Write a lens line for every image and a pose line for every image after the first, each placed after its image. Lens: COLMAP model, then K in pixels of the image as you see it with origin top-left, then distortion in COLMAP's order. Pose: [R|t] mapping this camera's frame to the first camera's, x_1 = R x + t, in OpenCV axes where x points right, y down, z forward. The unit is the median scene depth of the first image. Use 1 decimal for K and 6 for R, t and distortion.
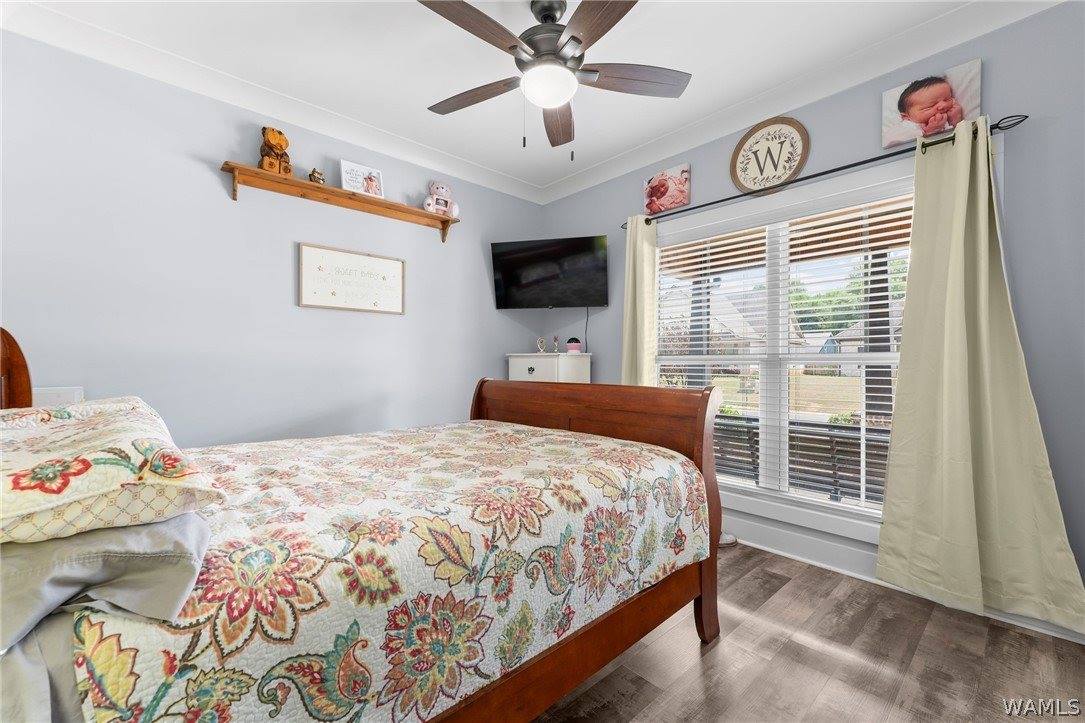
lens RADIAL K [[436.3, 0, 543.0], [0, 436.3, 362.7], [0, 0, 1]] dist [-0.000516, 0.000628]
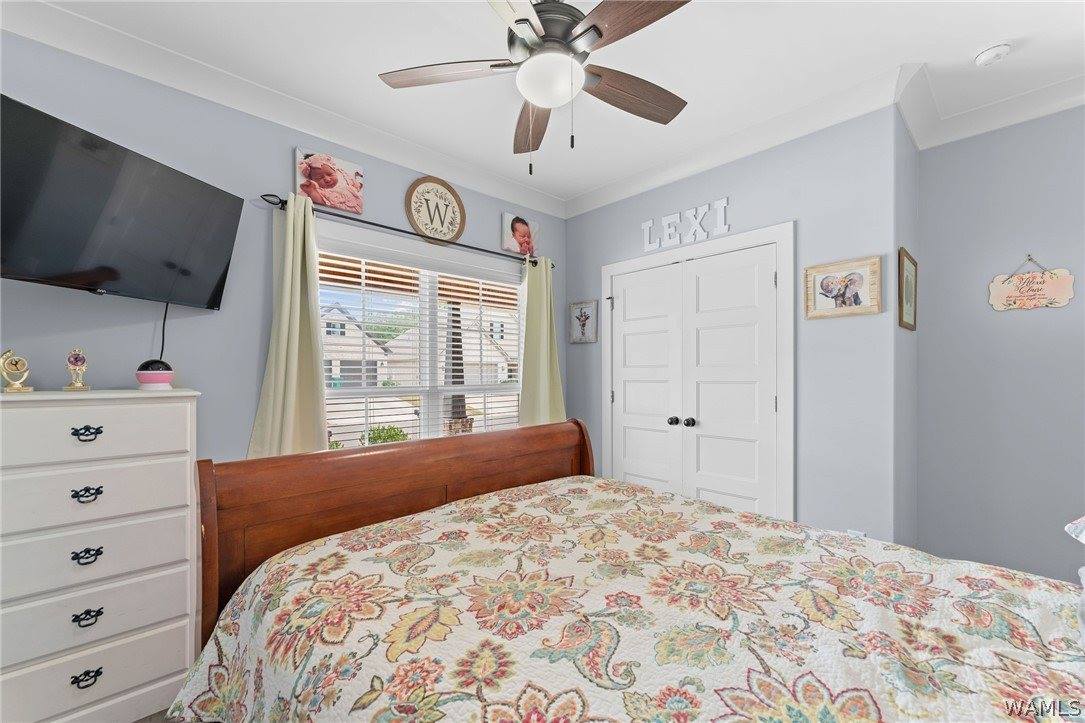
lens RADIAL K [[436.3, 0, 543.9], [0, 436.3, 370.3], [0, 0, 1]] dist [-0.000516, 0.000628]
pose [[0.013354, 0.013430, 0.999821, -0.582965], [0.001607, 0.999908, -0.013453, -0.050692], [-0.999910, 0.001786, 0.013331, 0.709506]]
